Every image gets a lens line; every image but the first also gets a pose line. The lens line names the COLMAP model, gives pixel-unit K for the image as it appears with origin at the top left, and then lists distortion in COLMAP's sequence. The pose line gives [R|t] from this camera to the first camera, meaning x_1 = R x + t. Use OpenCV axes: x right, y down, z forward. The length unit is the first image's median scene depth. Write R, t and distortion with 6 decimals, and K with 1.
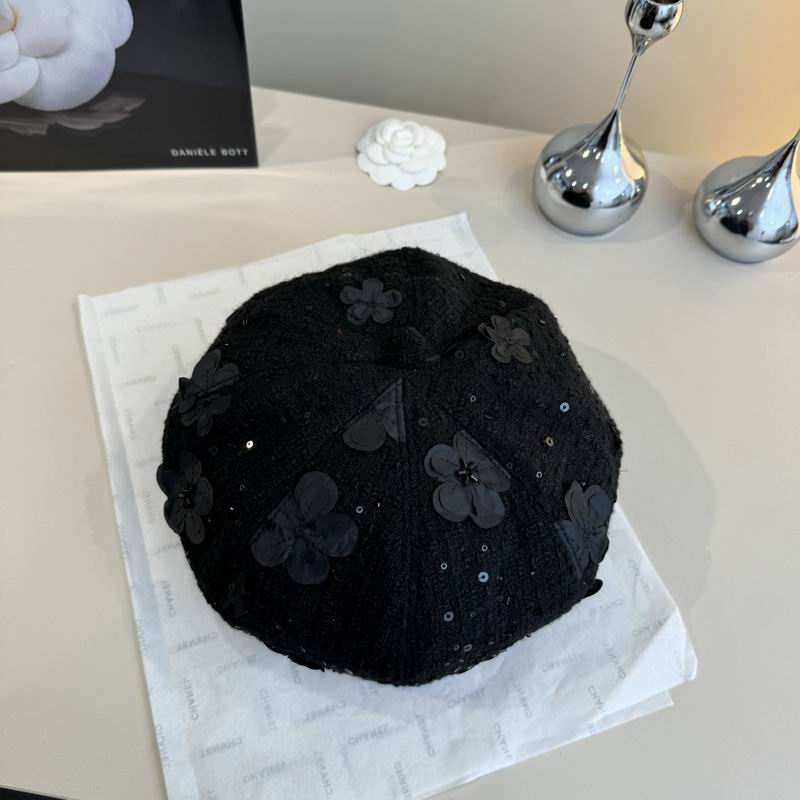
lens RADIAL K [[729.8, 0, 402.7], [0, 729.8, 395.9], [0, 0, 1]] dist [-0.047689, 0.005023]
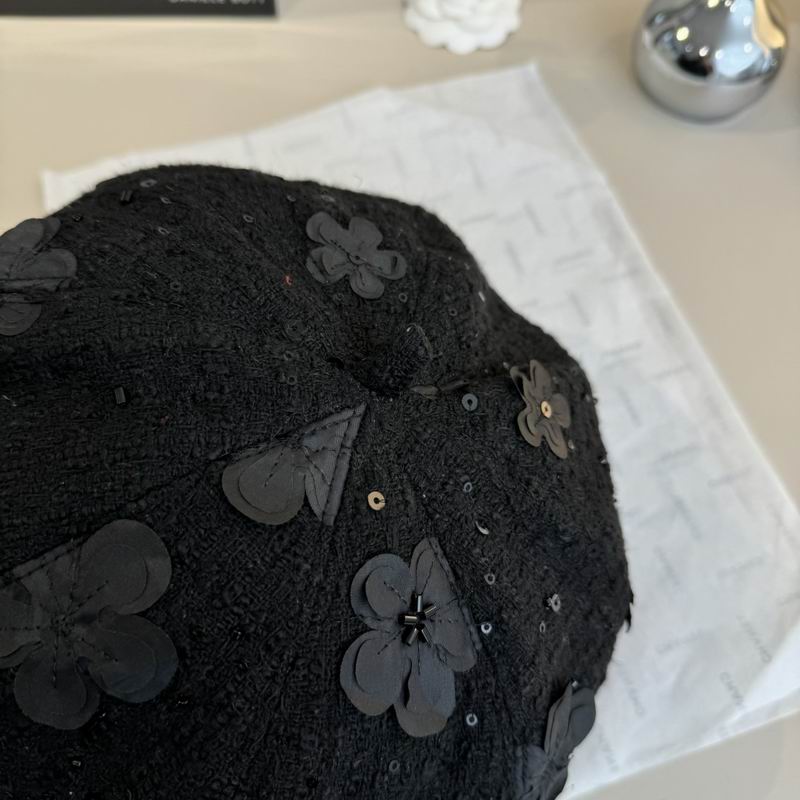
lens RADIAL K [[757.6, 0, 400.0], [0, 757.6, 400.0], [0, 0, 1]] dist [0.092739, -0.433669]
pose [[0.910745, 0.379968, 0.161765, -0.070525], [-0.379584, 0.924514, -0.034503, -0.018397], [-0.162664, -0.029980, 0.986226, 0.442631]]
